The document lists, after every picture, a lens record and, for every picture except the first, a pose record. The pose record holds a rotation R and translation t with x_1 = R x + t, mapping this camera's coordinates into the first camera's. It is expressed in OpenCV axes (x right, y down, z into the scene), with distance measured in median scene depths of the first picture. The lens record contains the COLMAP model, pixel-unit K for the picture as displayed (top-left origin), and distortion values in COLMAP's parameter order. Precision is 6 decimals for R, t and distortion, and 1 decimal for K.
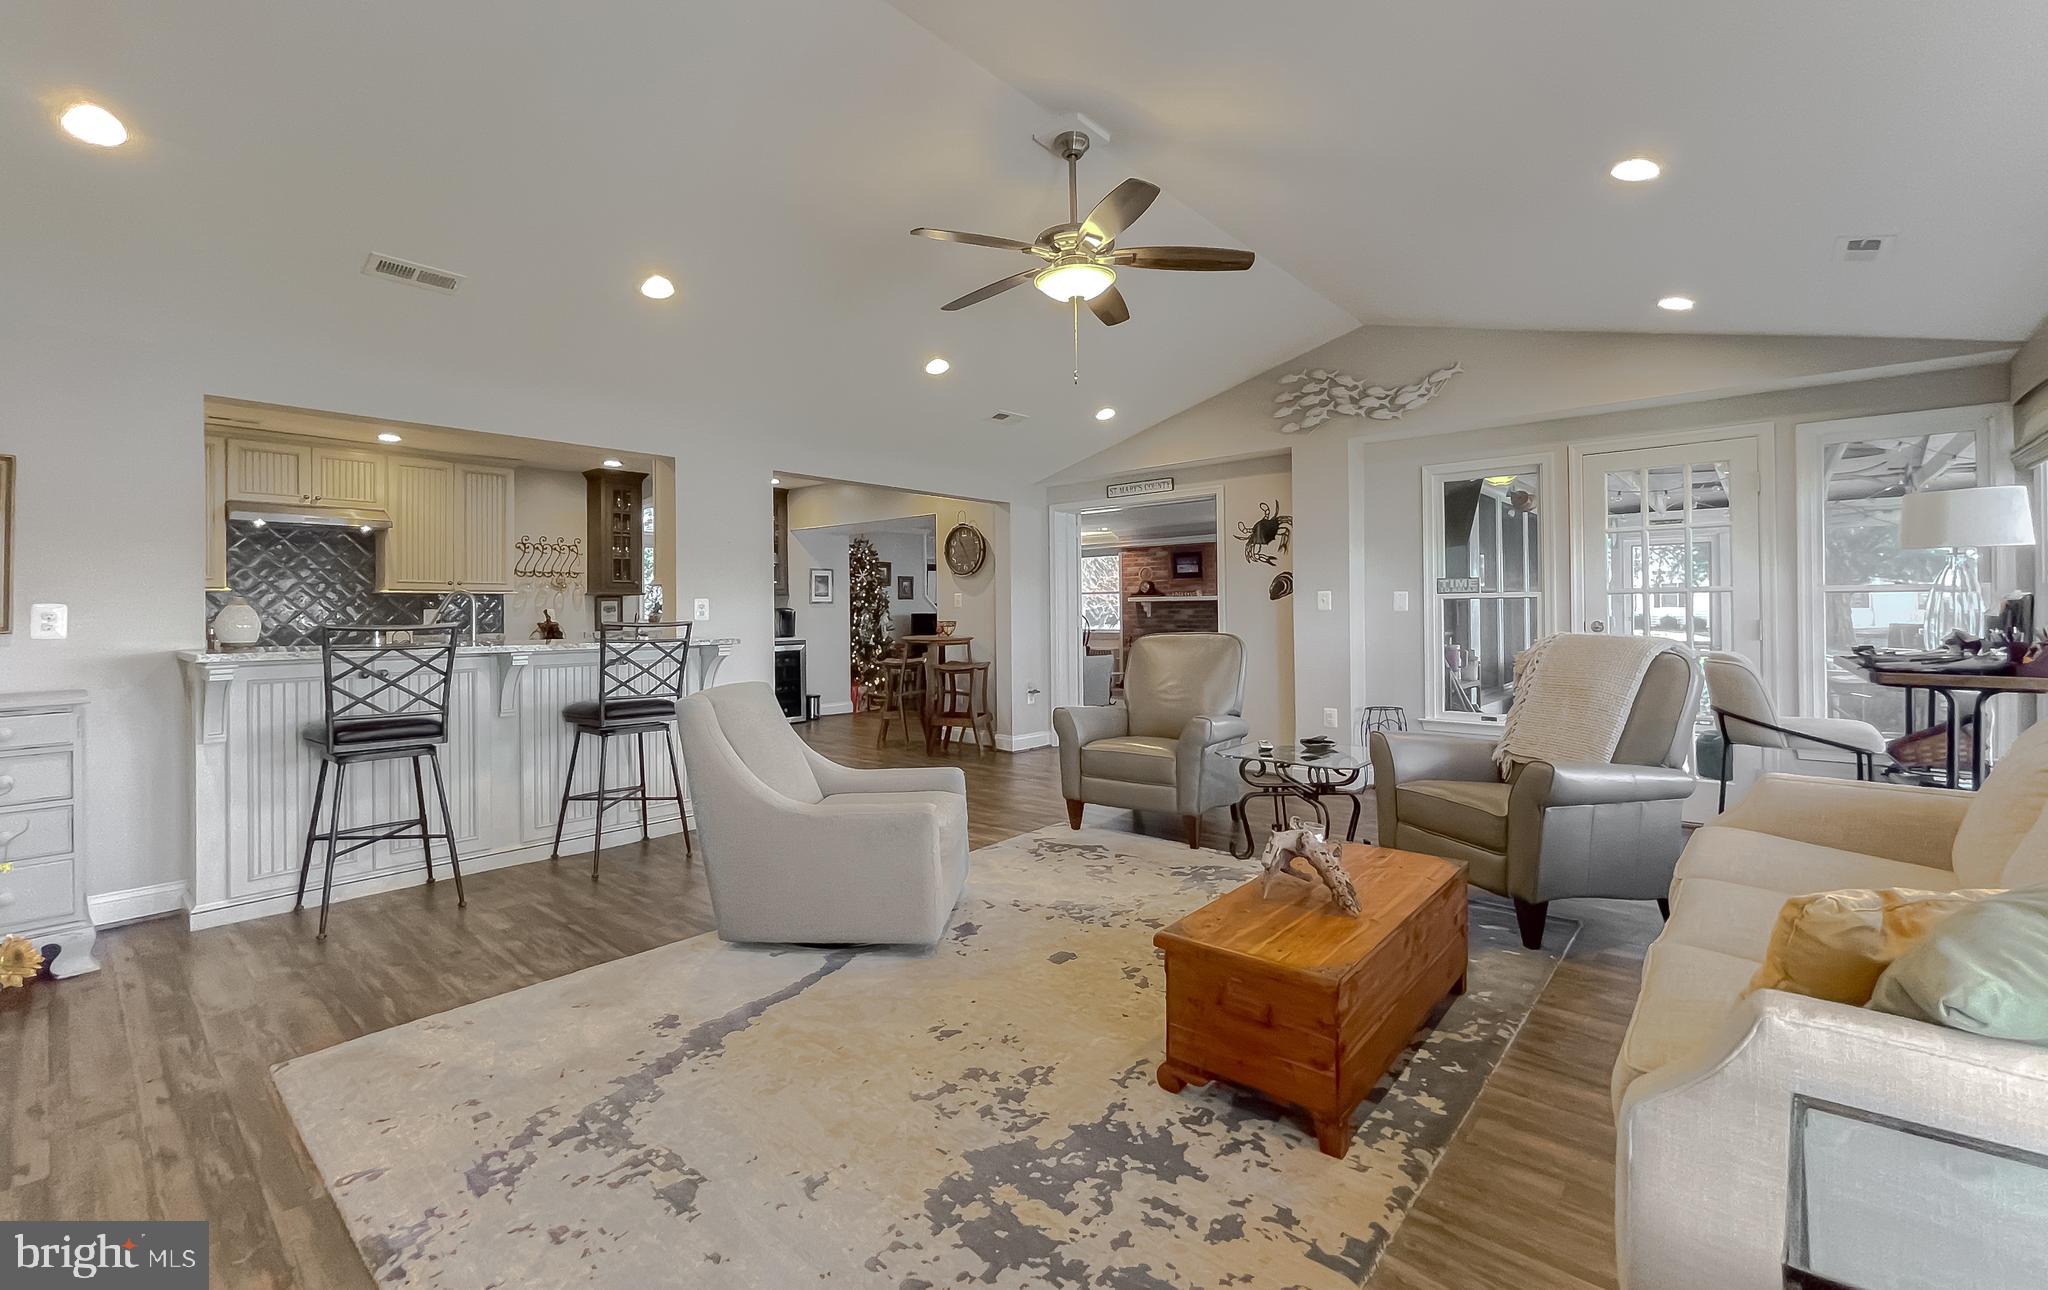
lens RADIAL K [[867.4, 0, 1014.8], [0, 867.4, 609.9], [0, 0, 1]] dist [-0.007562, 0.000899]
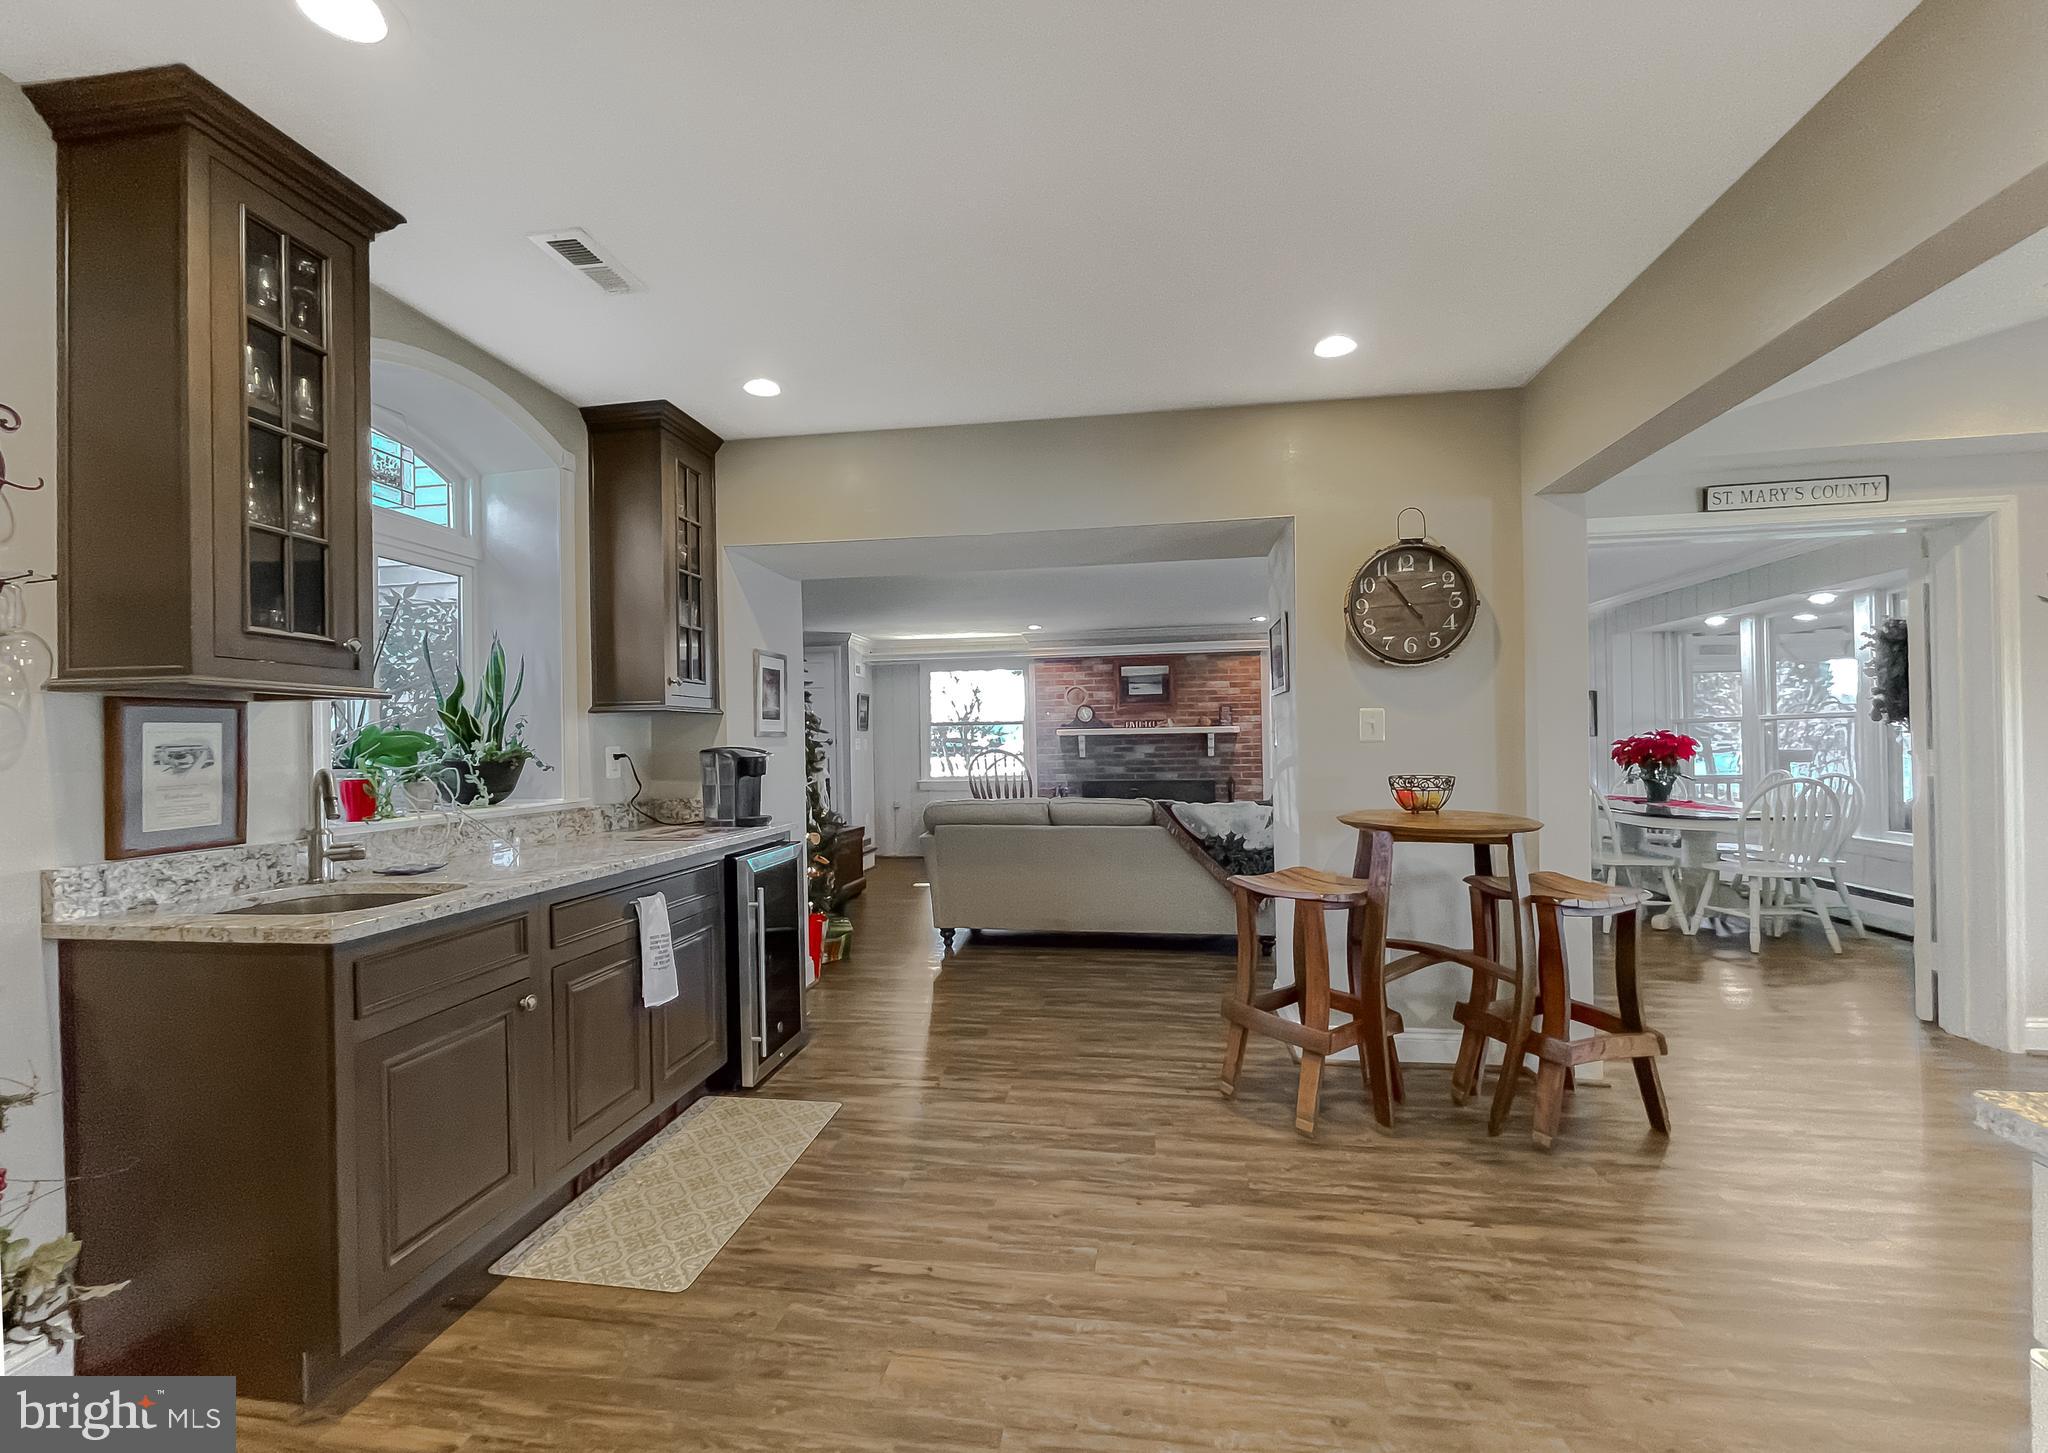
lens RADIAL K [[861.1, 0, 1012.2], [0, 861.1, 736.3], [0, 0, 1]] dist [0.000446, 0.001272]
pose [[0.847183, -0.000106, 0.531302, -0.851427], [0.007478, 0.999903, -0.011724, -0.004615], [-0.531249, 0.013905, 0.847101, 1.459259]]
